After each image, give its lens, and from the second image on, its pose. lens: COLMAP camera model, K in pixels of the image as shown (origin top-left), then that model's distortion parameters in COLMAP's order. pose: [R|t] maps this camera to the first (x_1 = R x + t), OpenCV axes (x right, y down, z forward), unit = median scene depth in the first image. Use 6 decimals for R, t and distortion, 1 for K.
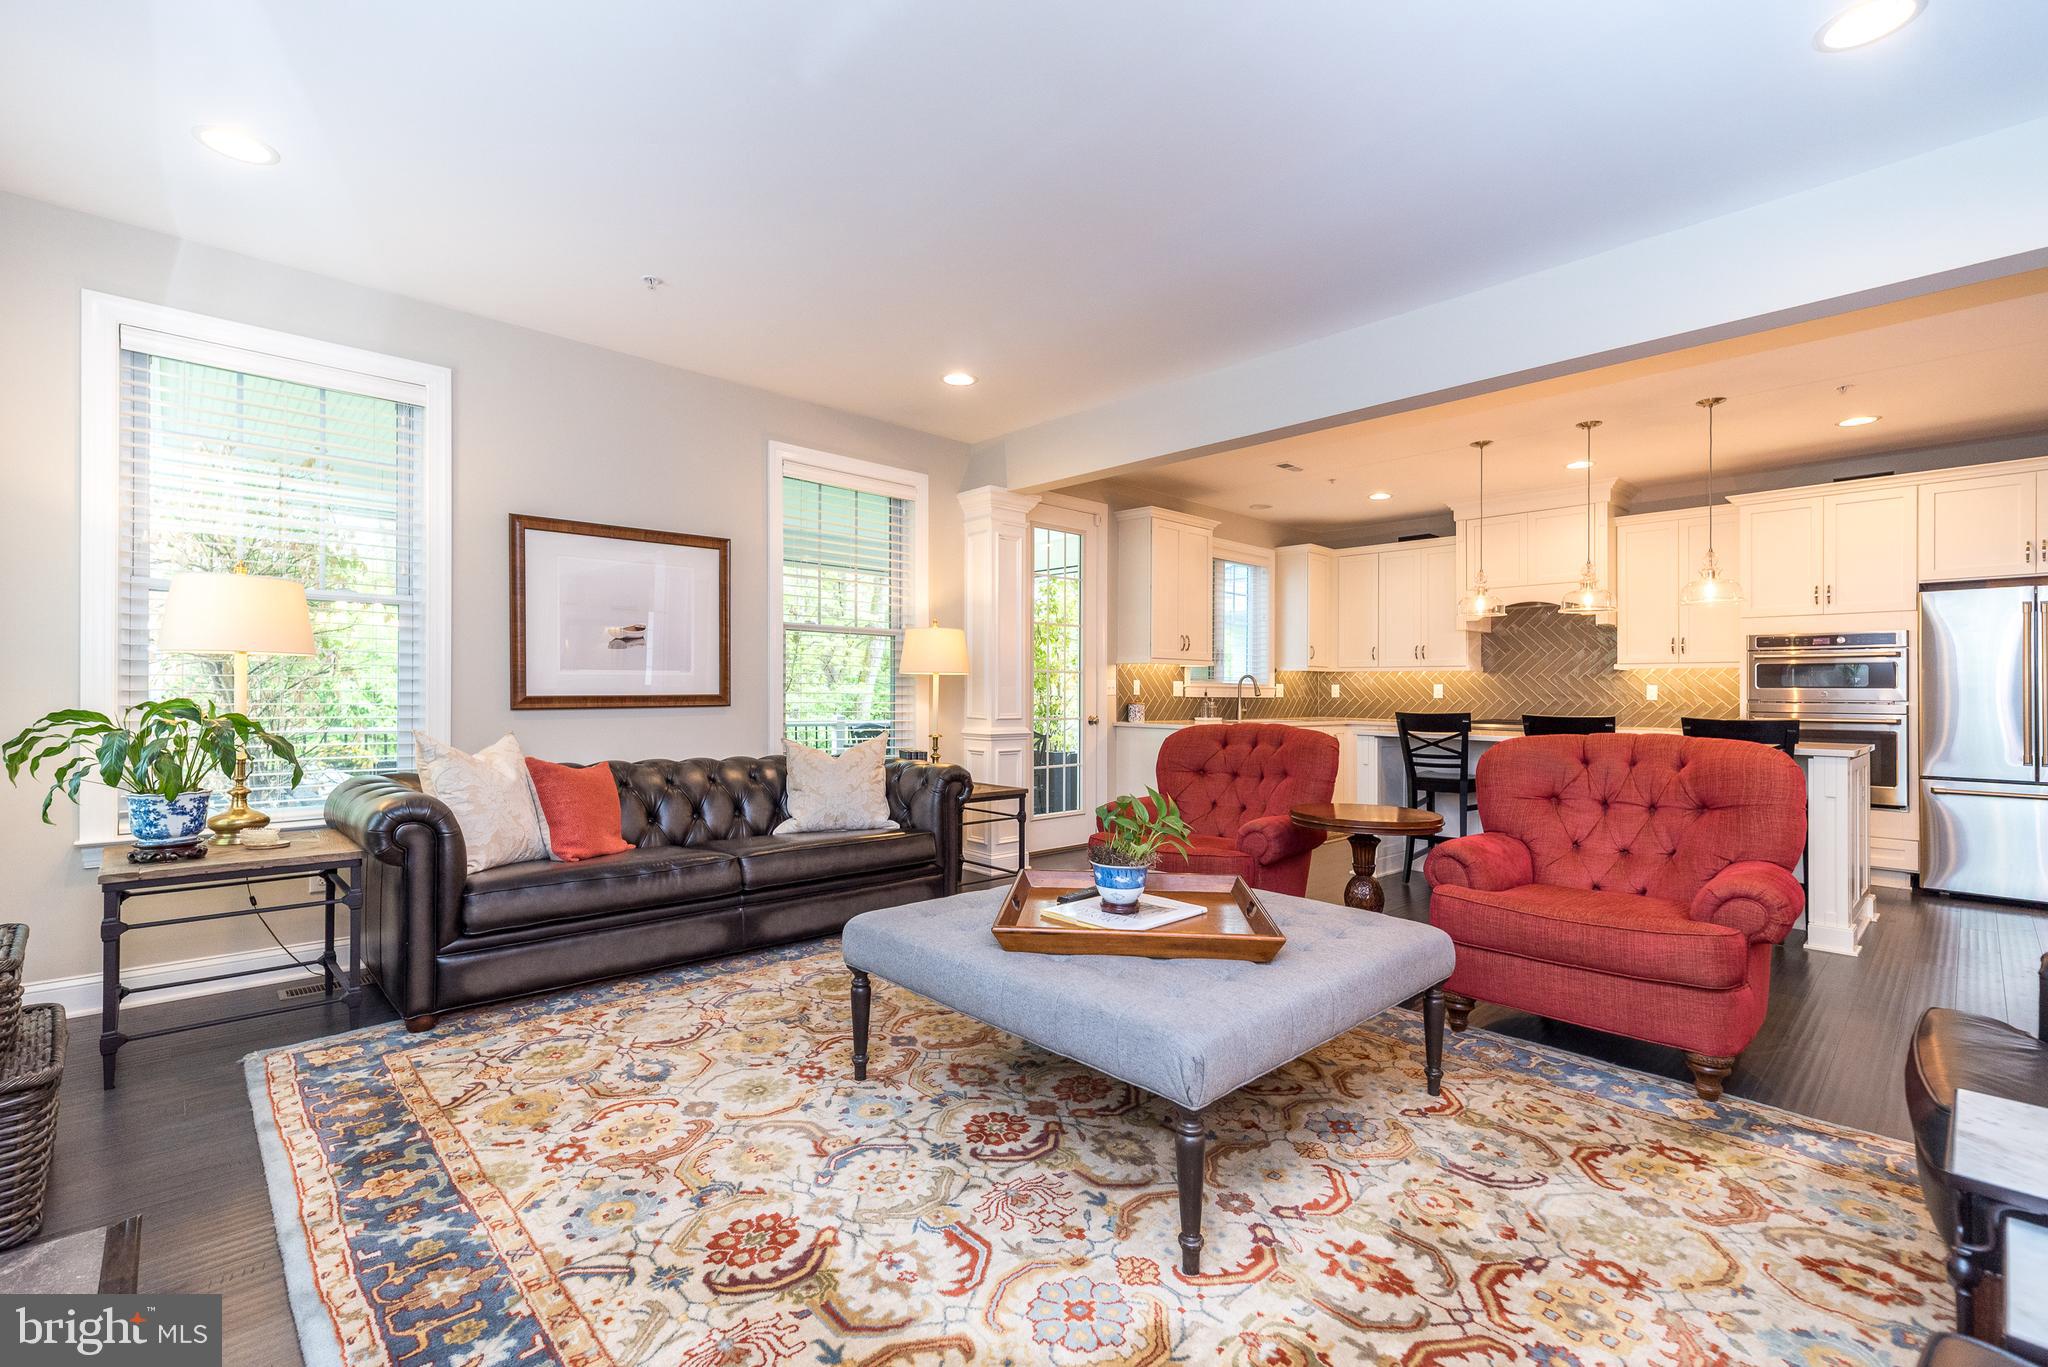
lens RADIAL K [[889.9, 0, 1015.7], [0, 889.9, 691.6], [0, 0, 1]] dist [0.002197, 0.000405]
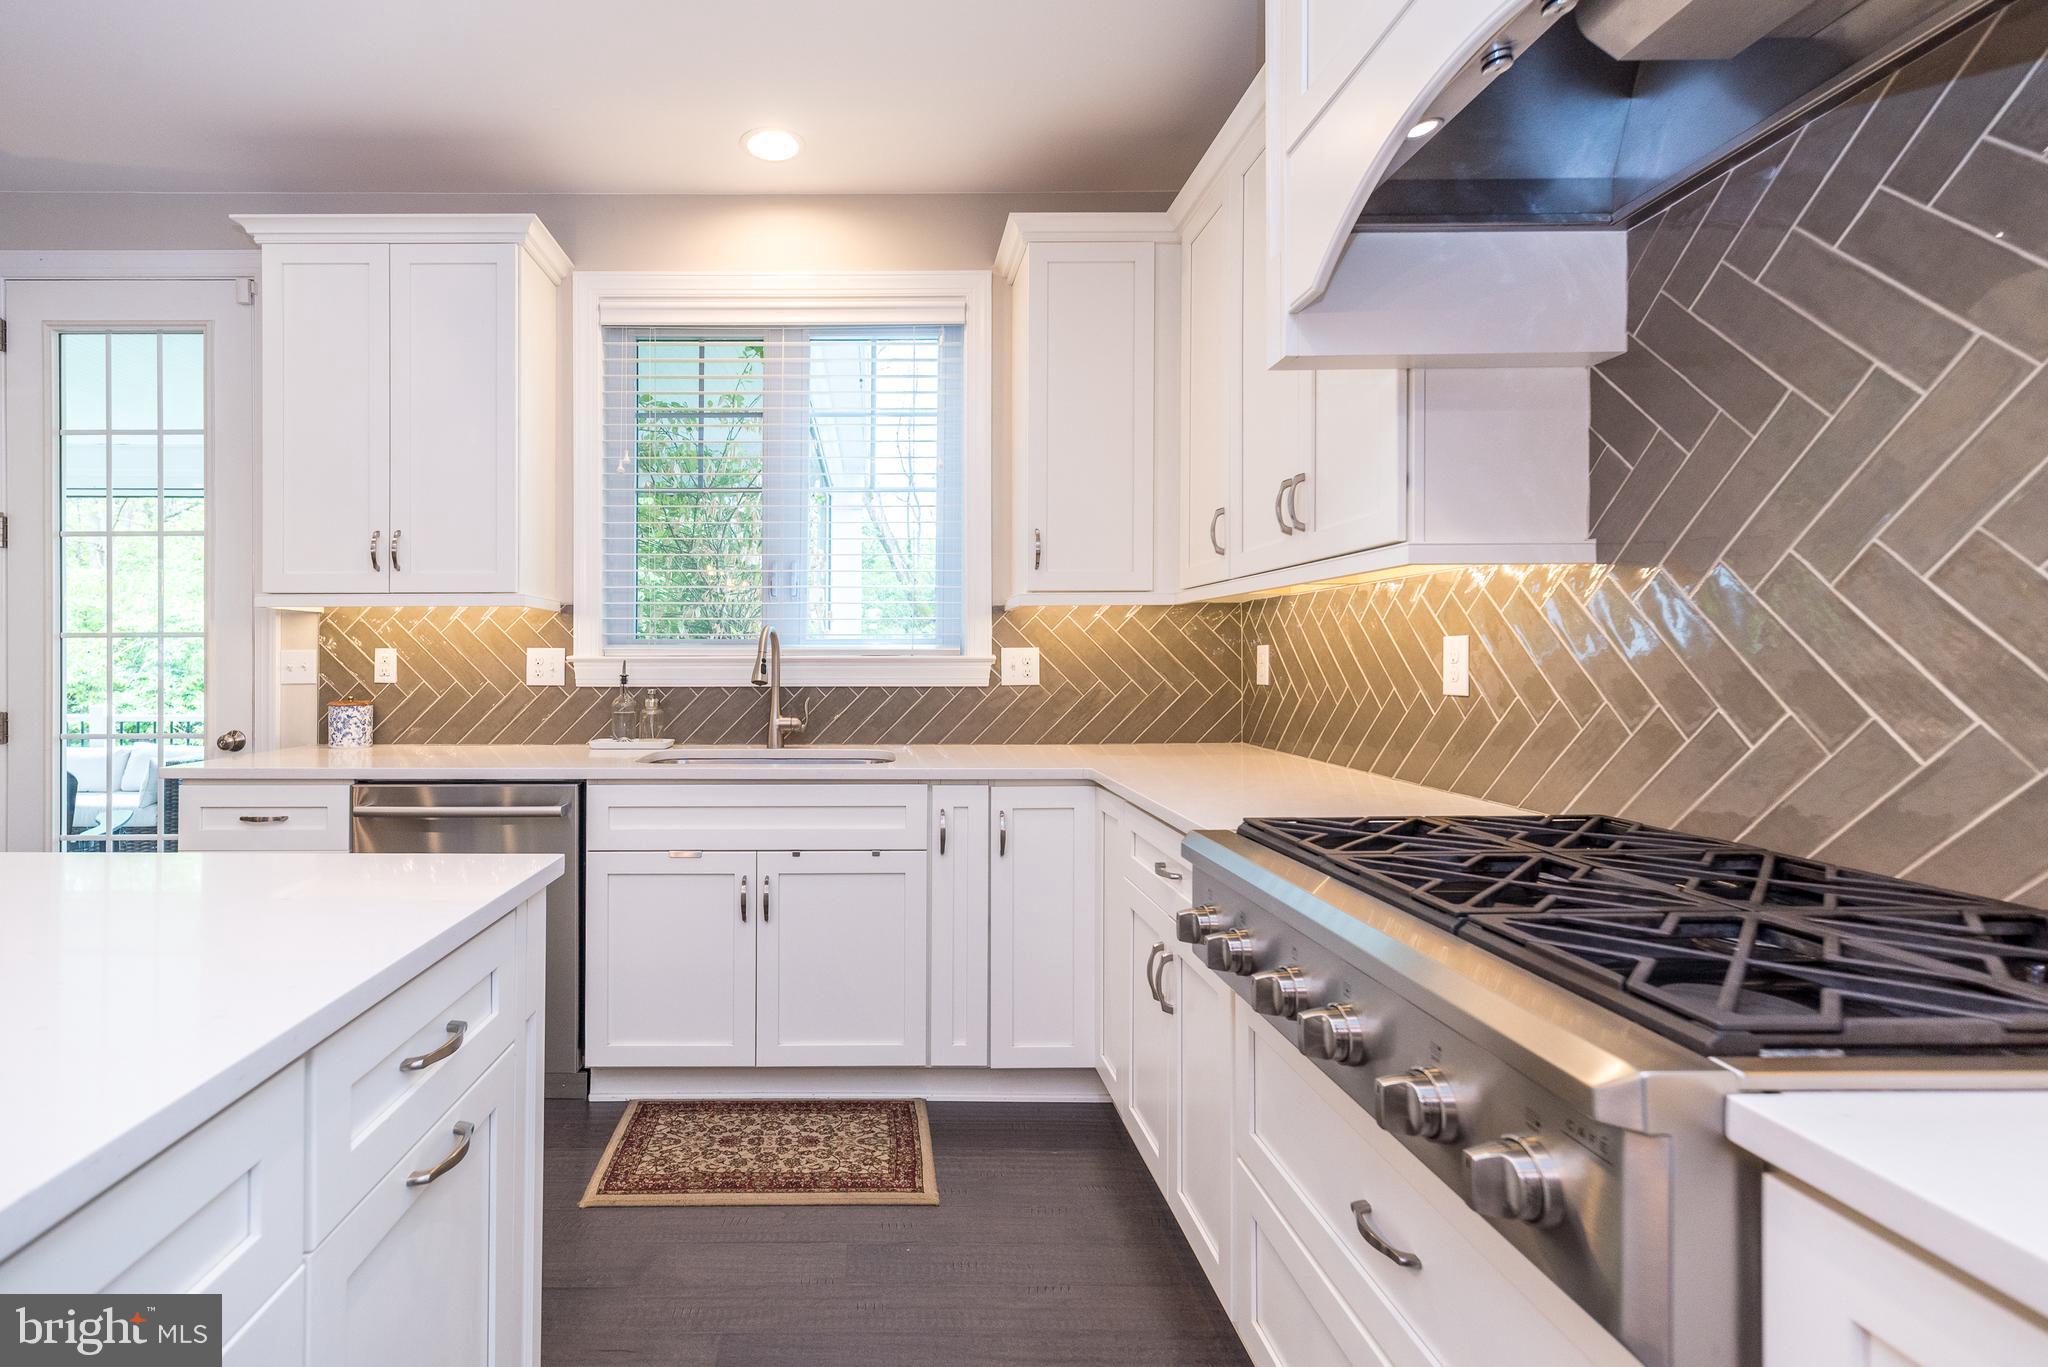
lens RADIAL K [[944.6, 0, 872.4], [0, 944.6, 666.3], [0, 0, 1]] dist [0.000486, 0.000120]
pose [[0.731102, -0.007448, -0.682227, 0.765705], [0.011143, 0.999937, 0.001024, -0.002780], [0.682177, -0.008351, 0.731139, 1.034112]]
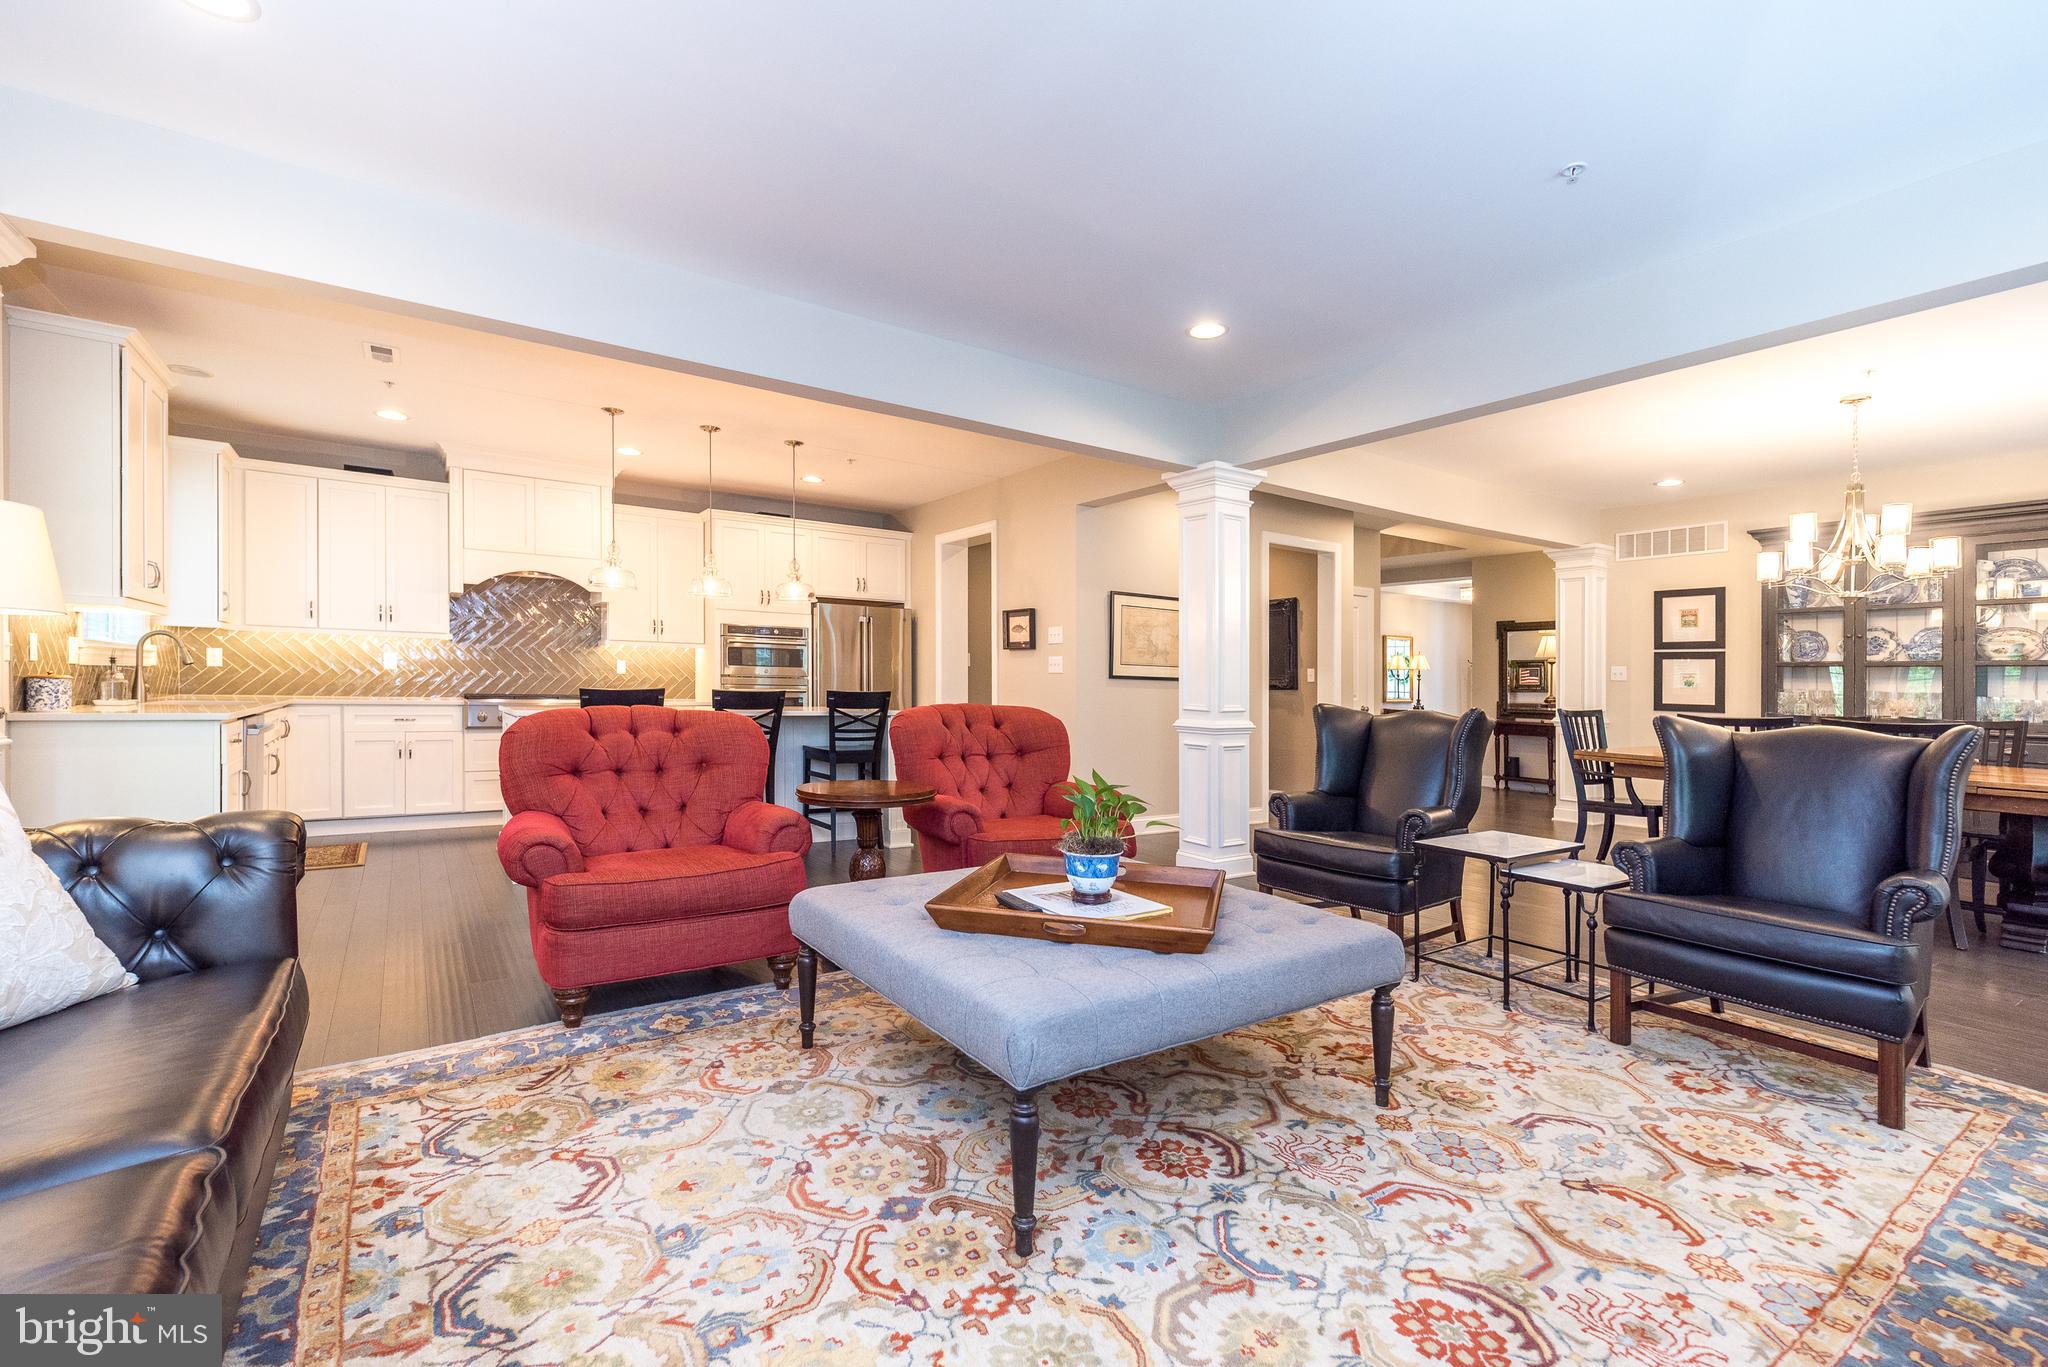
lens RADIAL K [[894.3, 0, 1024.0], [0, 894.3, 683.5], [0, 0, 1]] dist [0.005407, 0.000641]
pose [[0.156241, -0.008645, 0.987681, -0.378935], [-0.020585, 0.999716, 0.012007, -0.002282], [-0.987504, -0.022207, 0.156018, 0.405663]]
